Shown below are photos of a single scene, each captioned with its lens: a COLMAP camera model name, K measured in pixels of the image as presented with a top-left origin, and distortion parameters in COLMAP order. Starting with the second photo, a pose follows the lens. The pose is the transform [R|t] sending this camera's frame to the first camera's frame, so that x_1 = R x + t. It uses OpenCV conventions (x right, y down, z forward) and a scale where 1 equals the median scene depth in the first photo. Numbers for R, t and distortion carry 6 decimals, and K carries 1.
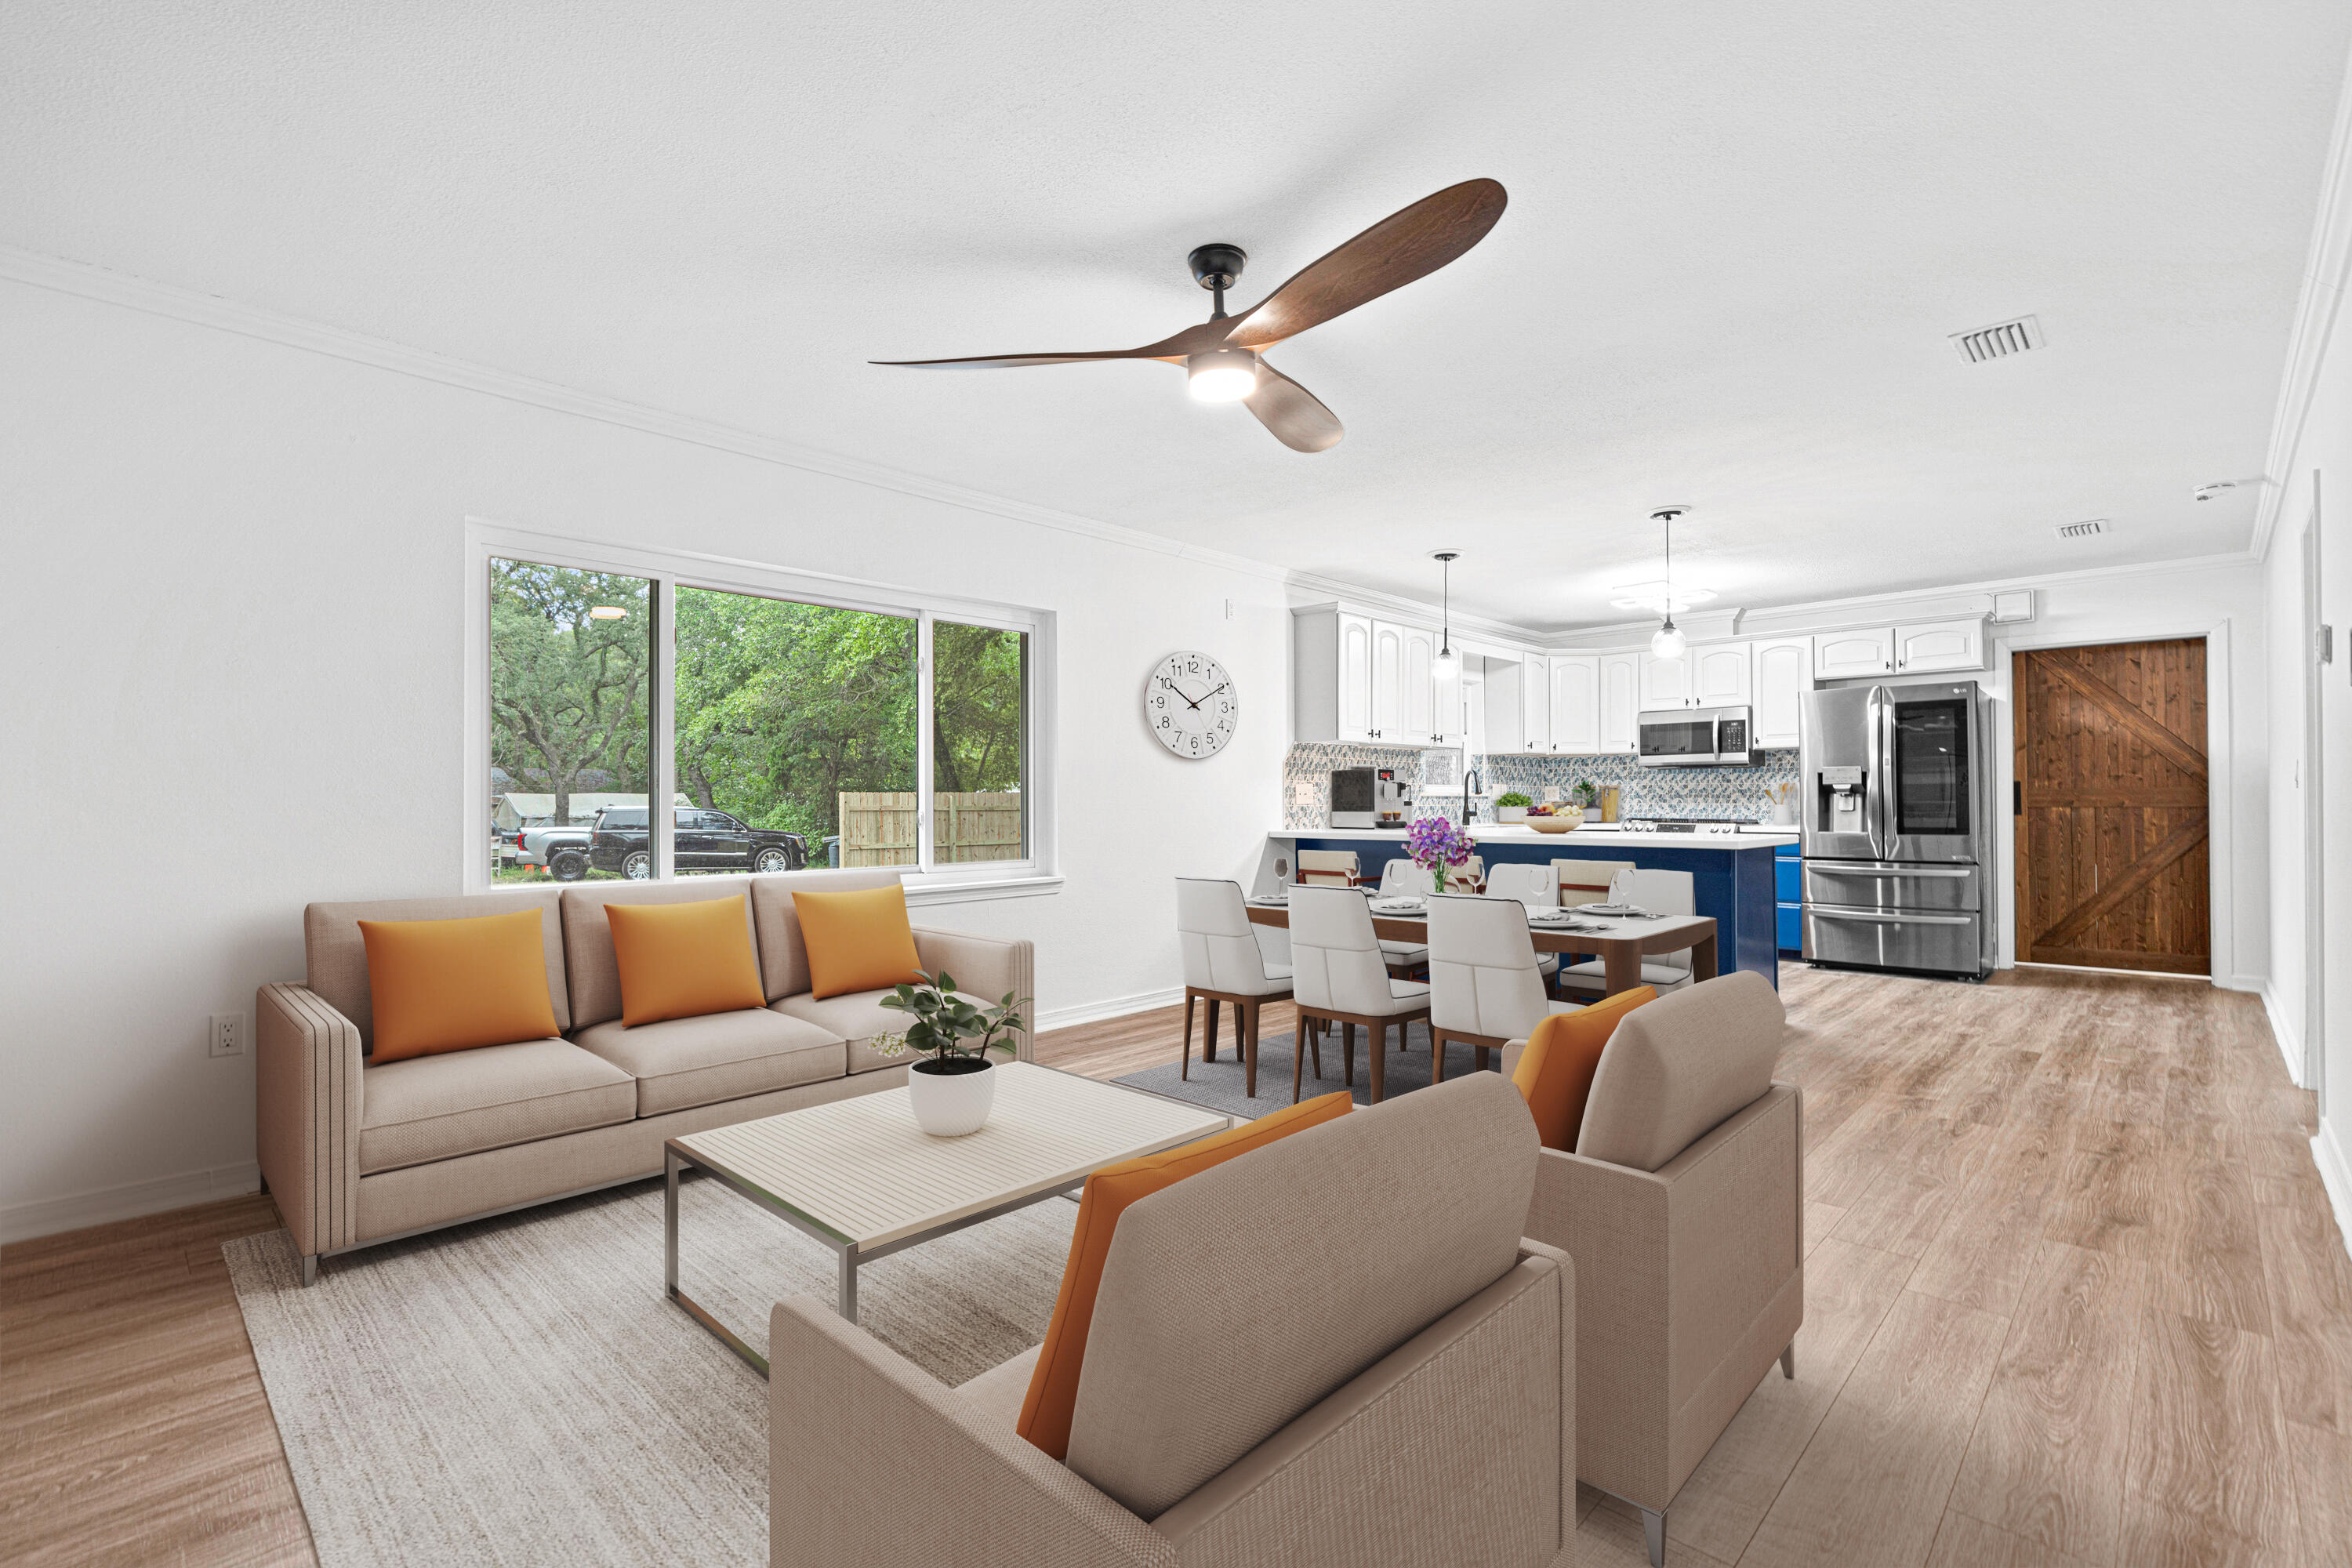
lens RADIAL K [[1051.2, 0, 1174.9], [0, 1051.2, 795.9], [0, 0, 1]] dist [0.000915, 0.000086]
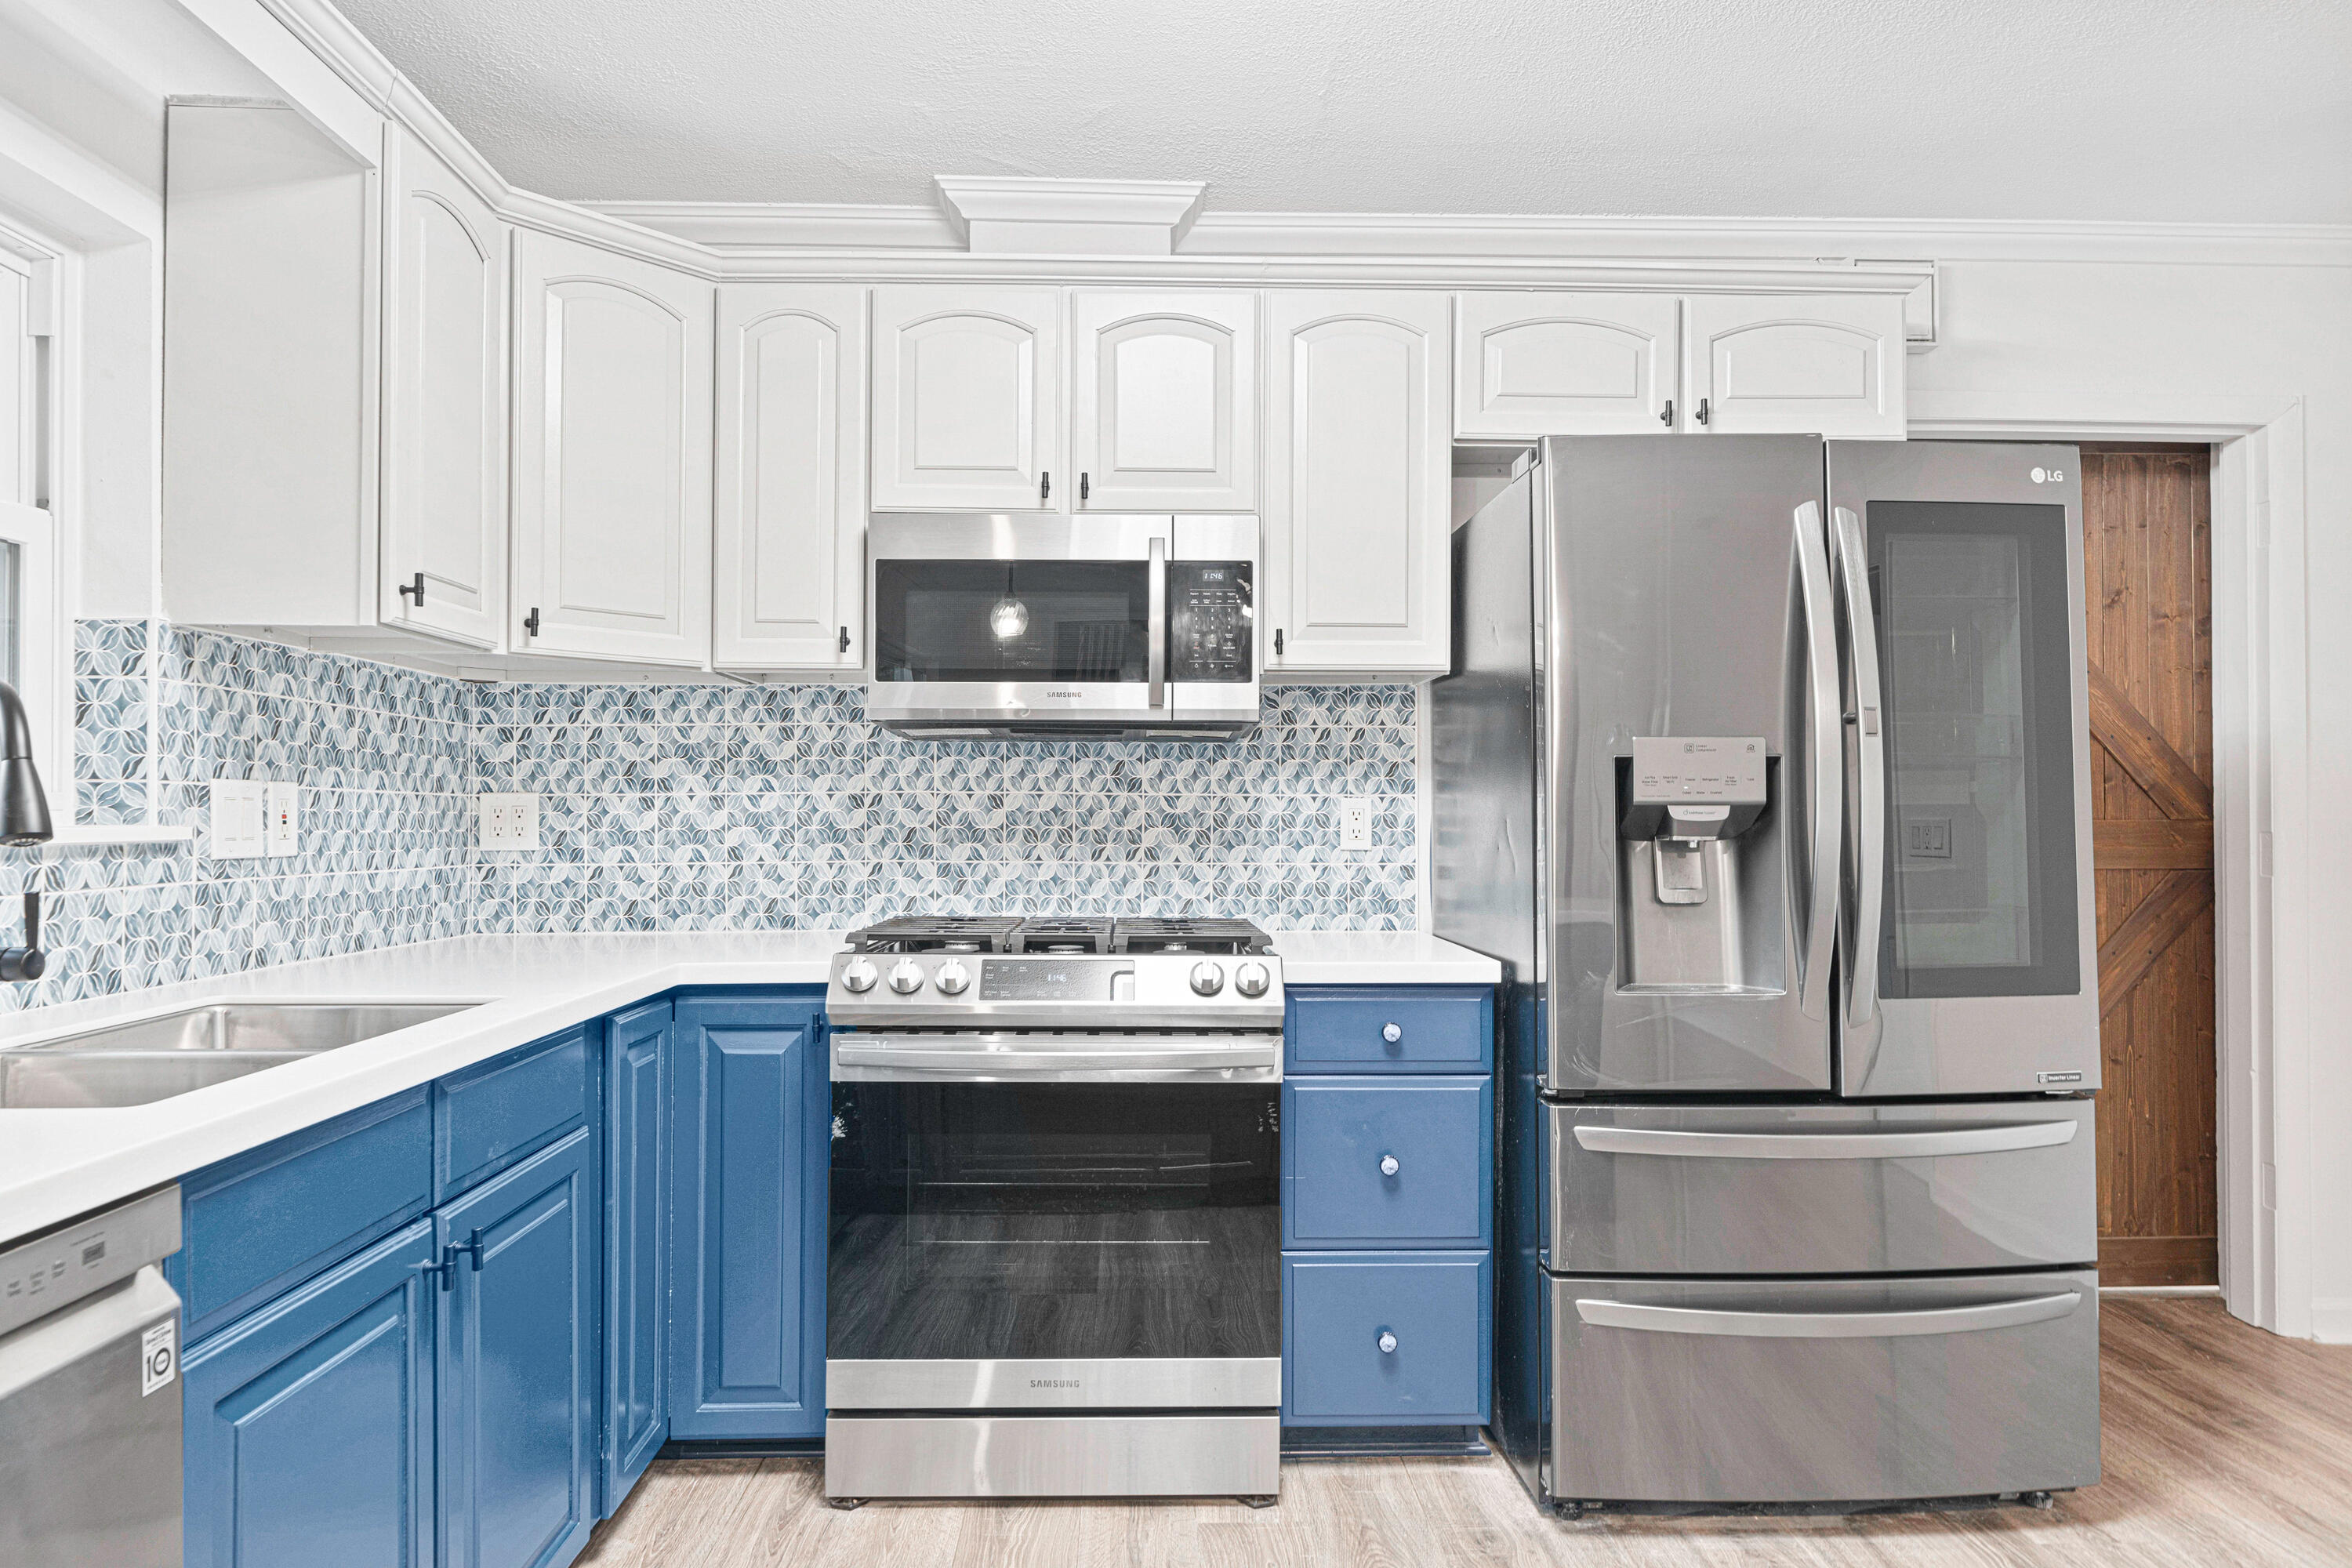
lens RADIAL K [[1458.8, 0, 1173.3], [0, 1458.8, 792.2], [0, 0, 1]] dist [0.002177, 0.000091]
pose [[0.695939, 0.014218, 0.717960, 0.240188], [-0.008019, 0.999895, -0.012029, -0.007245], [-0.718056, 0.002614, 0.695980, 0.704753]]
